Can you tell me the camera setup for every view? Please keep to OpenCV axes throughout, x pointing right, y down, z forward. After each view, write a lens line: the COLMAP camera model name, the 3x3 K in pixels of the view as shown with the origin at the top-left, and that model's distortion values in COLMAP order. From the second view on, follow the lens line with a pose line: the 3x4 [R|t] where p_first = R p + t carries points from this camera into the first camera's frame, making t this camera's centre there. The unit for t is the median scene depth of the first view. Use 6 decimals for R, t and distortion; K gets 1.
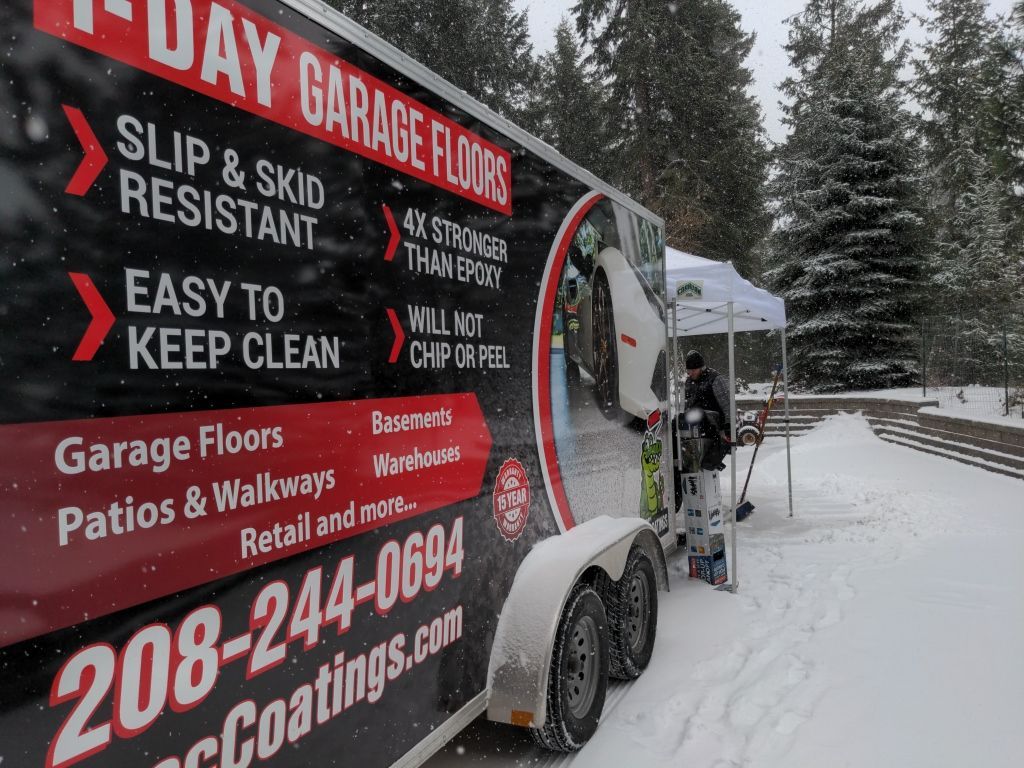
lens RADIAL K [[817.2, 0, 512.7], [0, 817.2, 416.9], [0, 0, 1]] dist [0.083124, -0.096215]
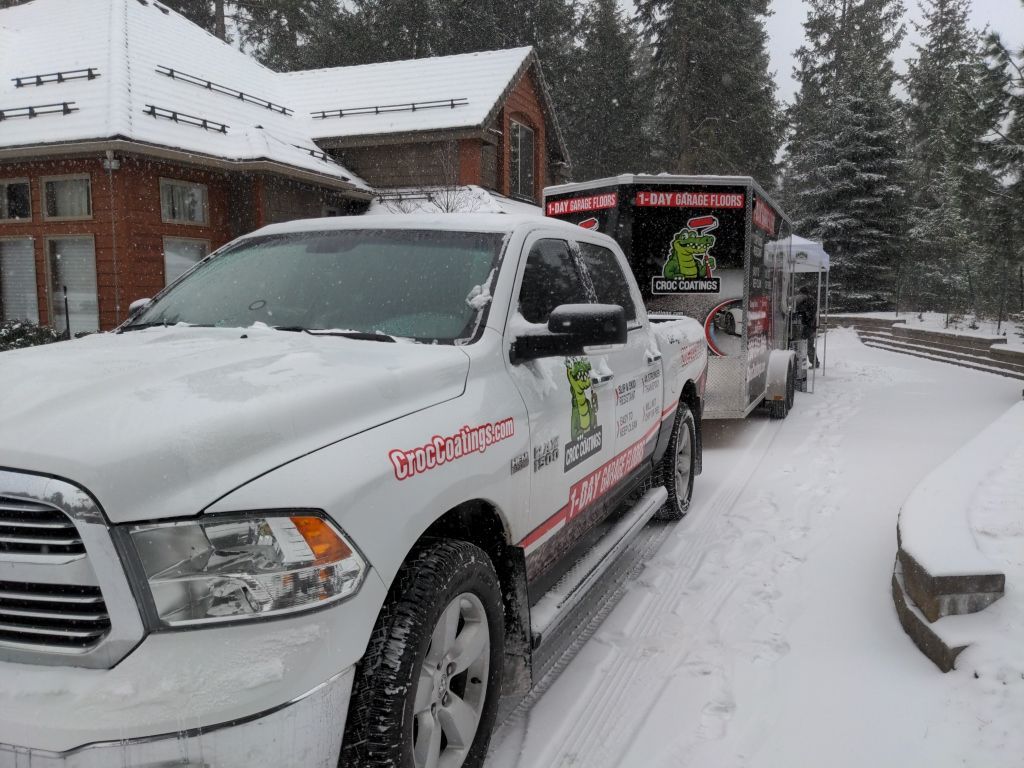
lens RADIAL K [[817.2, 0, 512.7], [0, 817.2, 416.9], [0, 0, 1]] dist [0.083124, -0.096215]
pose [[0.998420, 0.035493, 0.043565, -0.218491], [-0.039642, 0.994357, 0.098402, 0.029643], [-0.039827, -0.099974, 0.994193, -0.410662]]
